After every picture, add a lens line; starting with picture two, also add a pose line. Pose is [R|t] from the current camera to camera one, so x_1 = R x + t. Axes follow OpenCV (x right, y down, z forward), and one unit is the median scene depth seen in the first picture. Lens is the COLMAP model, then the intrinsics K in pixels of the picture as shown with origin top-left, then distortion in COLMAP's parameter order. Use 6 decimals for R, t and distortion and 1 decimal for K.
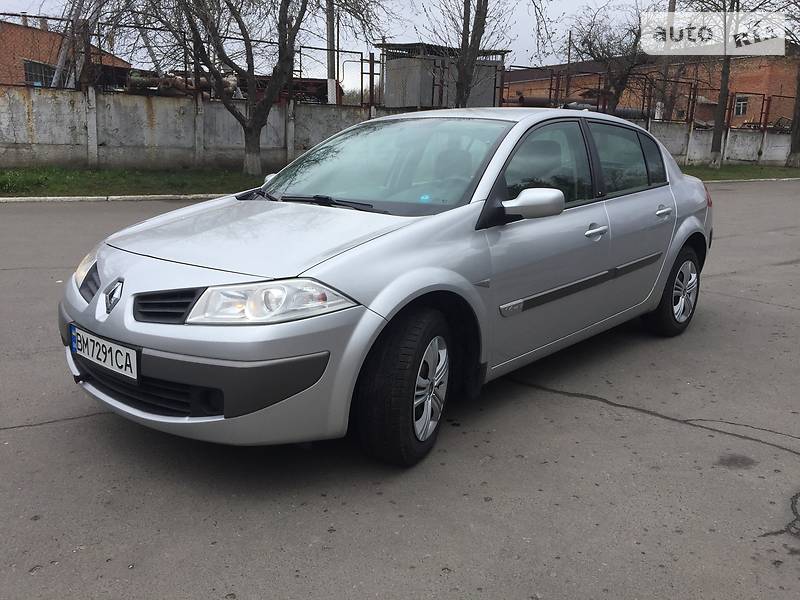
lens RADIAL K [[684.9, 0, 400.2], [0, 684.9, 304.2], [0, 0, 1]] dist [0.086514, -0.120784]
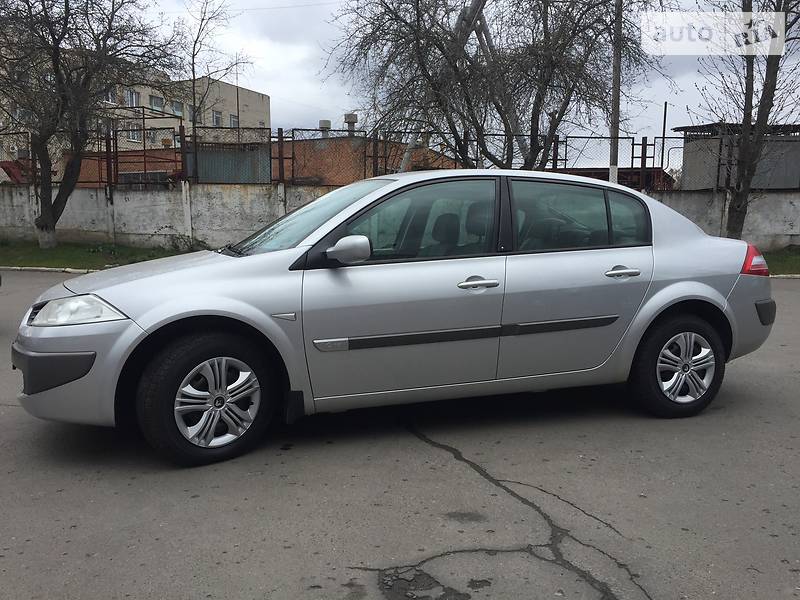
lens RADIAL K [[684.9, 0, 400.2], [0, 684.9, 304.2], [0, 0, 1]] dist [0.086514, -0.120784]
pose [[0.881406, 0.038407, -0.470795, 0.728631], [-0.099027, 0.989565, -0.104668, 0.043587], [0.461862, 0.138876, 0.876012, 0.089208]]
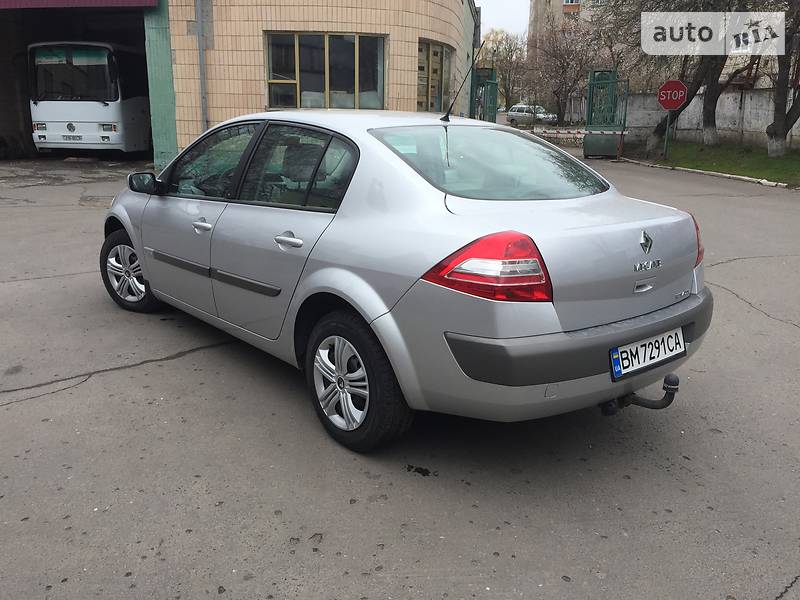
lens RADIAL K [[684.9, 0, 400.2], [0, 684.9, 304.2], [0, 0, 1]] dist [0.086514, -0.120784]
pose [[-0.140151, 0.241065, -0.960336, 1.466098], [-0.244546, 0.931433, 0.269499, -0.401457], [0.959456, 0.272617, -0.071590, 1.576329]]
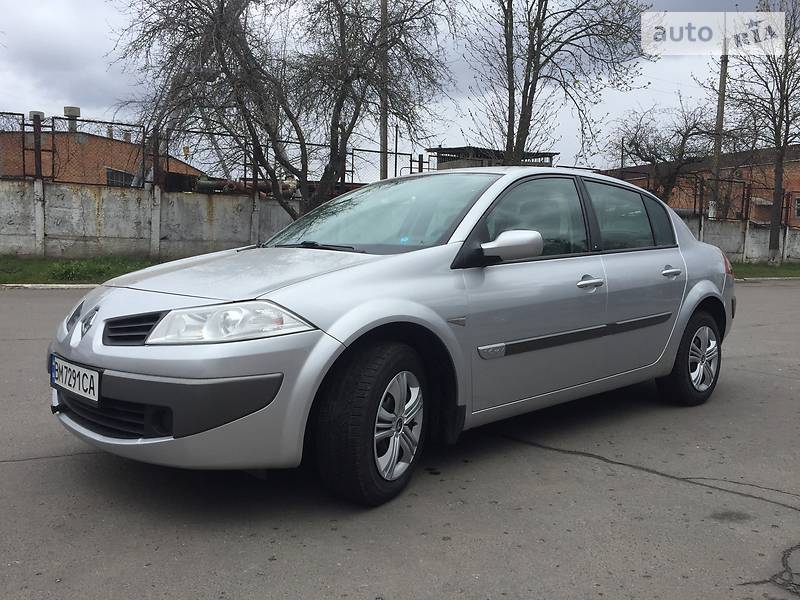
lens RADIAL K [[684.9, 0, 400.2], [0, 684.9, 304.2], [0, 0, 1]] dist [0.086514, -0.120784]
pose [[0.996273, 0.008098, -0.085874, 0.110136], [-0.020634, 0.989052, -0.146114, 0.081625], [0.083751, 0.147342, 0.985533, 0.014676]]
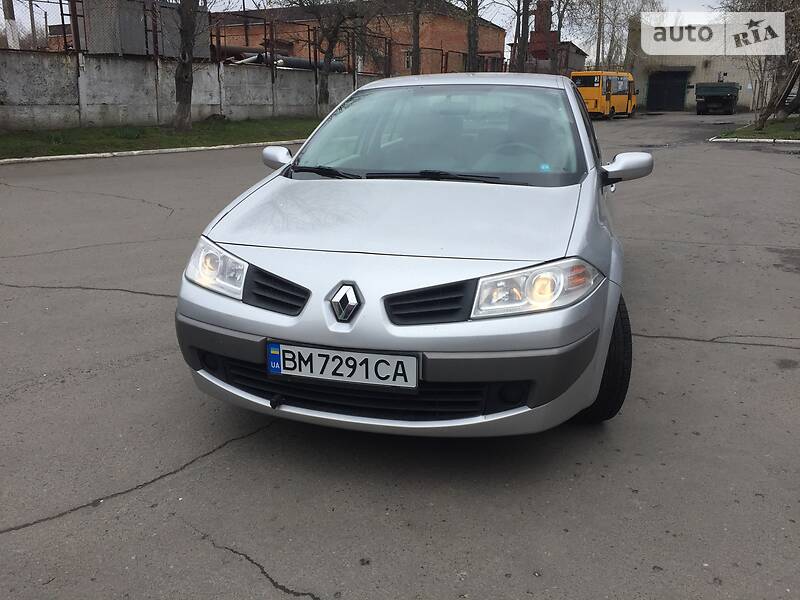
lens RADIAL K [[684.9, 0, 400.2], [0, 684.9, 304.2], [0, 0, 1]] dist [0.086514, -0.120784]
pose [[0.894732, -0.139346, 0.424308, -0.587043], [0.110159, 0.989582, 0.092696, -0.066833], [-0.432804, -0.036197, 0.900761, 0.146625]]
